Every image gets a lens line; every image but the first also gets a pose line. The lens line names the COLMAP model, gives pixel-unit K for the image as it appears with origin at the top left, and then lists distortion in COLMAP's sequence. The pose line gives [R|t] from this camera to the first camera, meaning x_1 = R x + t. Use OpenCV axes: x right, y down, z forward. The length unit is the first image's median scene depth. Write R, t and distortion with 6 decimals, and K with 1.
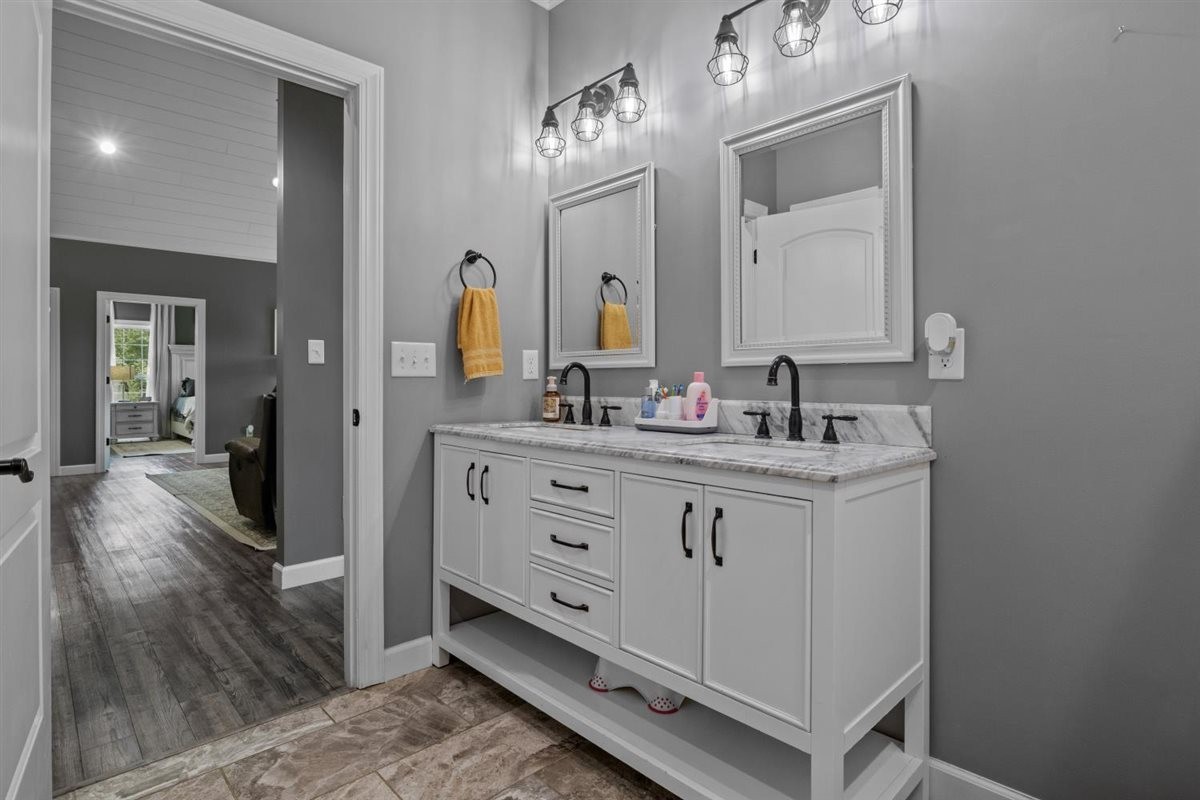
lens RADIAL K [[614.6, 0, 600.0], [0, 614.6, 400.0], [0, 0, 1]] dist [-0.027738, -0.000187]
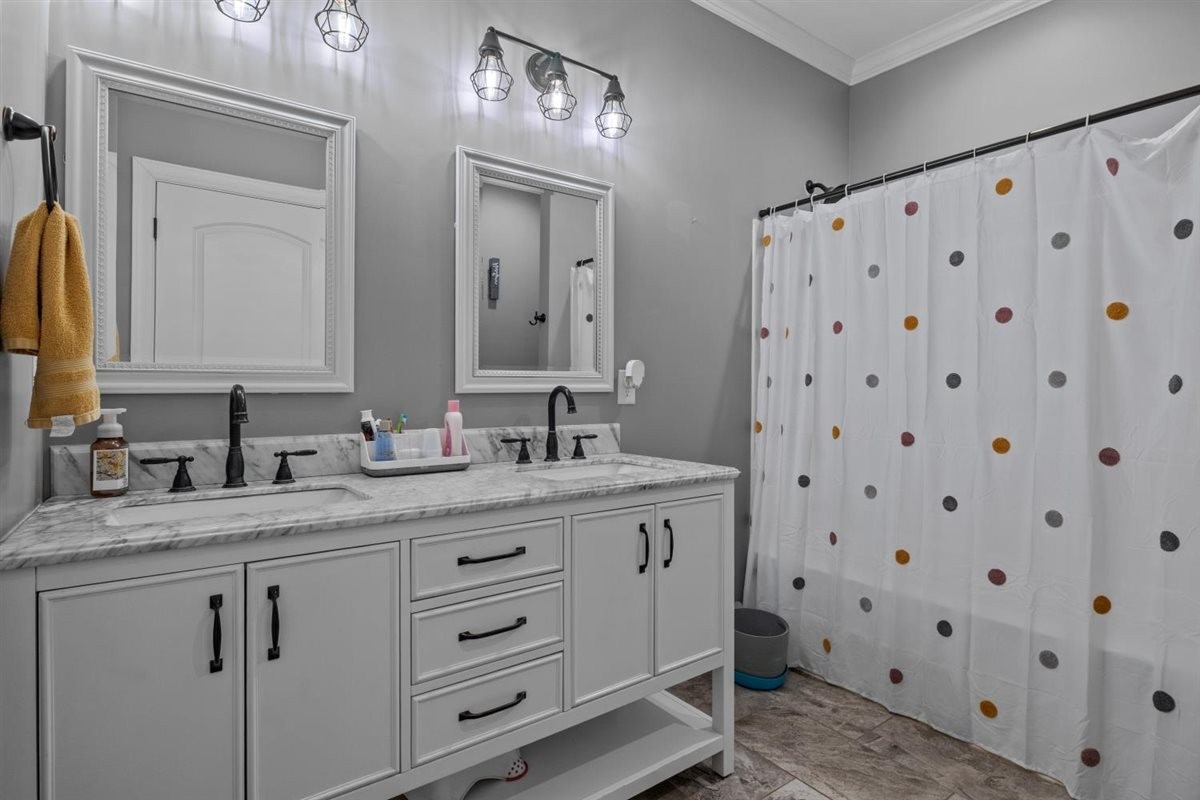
lens RADIAL K [[598.7, 0, 600.0], [0, 598.7, 400.0], [0, 0, 1]] dist [0.016906, -0.014761]
pose [[0.116751, 0.006527, 0.993140, -0.743517], [0.050803, 0.998630, -0.012535, -0.025907], [-0.991861, 0.051918, 0.116259, 0.782845]]
